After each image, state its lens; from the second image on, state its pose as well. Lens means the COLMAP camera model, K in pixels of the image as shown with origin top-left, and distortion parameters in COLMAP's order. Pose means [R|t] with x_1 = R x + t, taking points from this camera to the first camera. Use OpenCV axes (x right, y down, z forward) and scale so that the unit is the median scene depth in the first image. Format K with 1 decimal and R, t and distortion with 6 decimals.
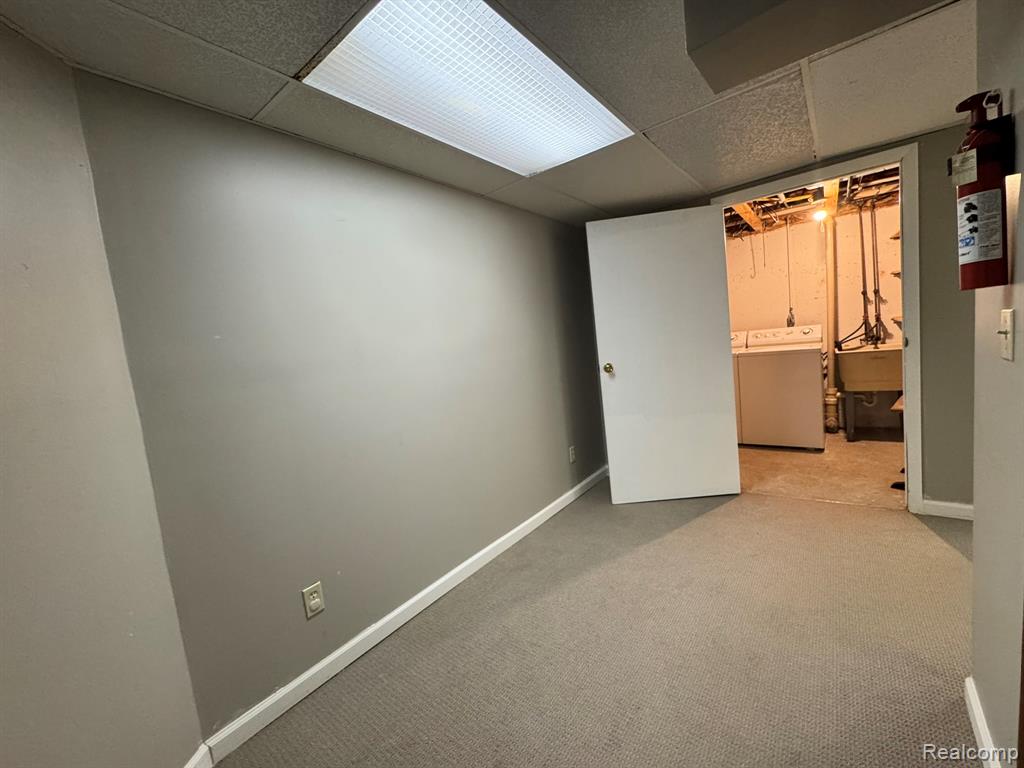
lens RADIAL K [[408.2, 0, 513.4], [0, 408.2, 382.4], [0, 0, 1]] dist [-0.000726, 0.000040]
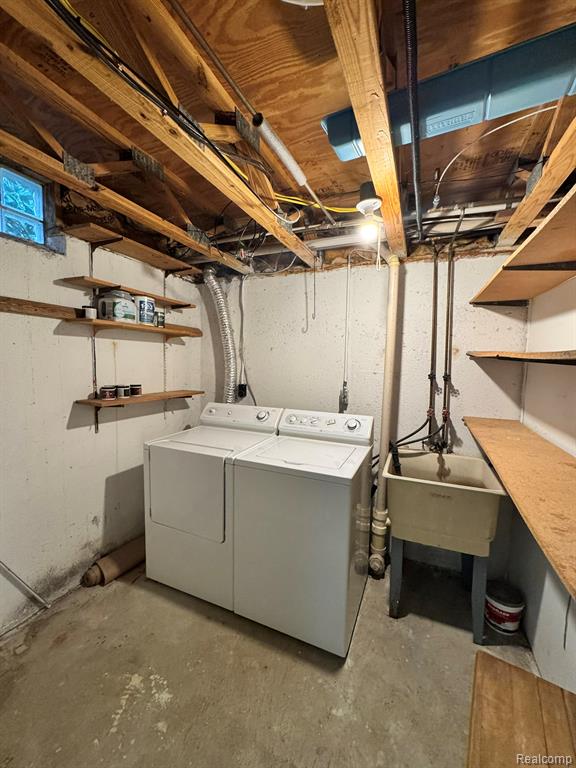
lens RADIAL K [[306.1, 0, 288.0], [0, 306.1, 384.0], [0, 0, 1]] dist [-0.000726, 0.000040]
pose [[0.963039, 0.108541, 0.246524, 0.501080], [-0.099469, 0.993833, -0.049000, -0.157654], [-0.250322, 0.022667, 0.967897, 0.562642]]
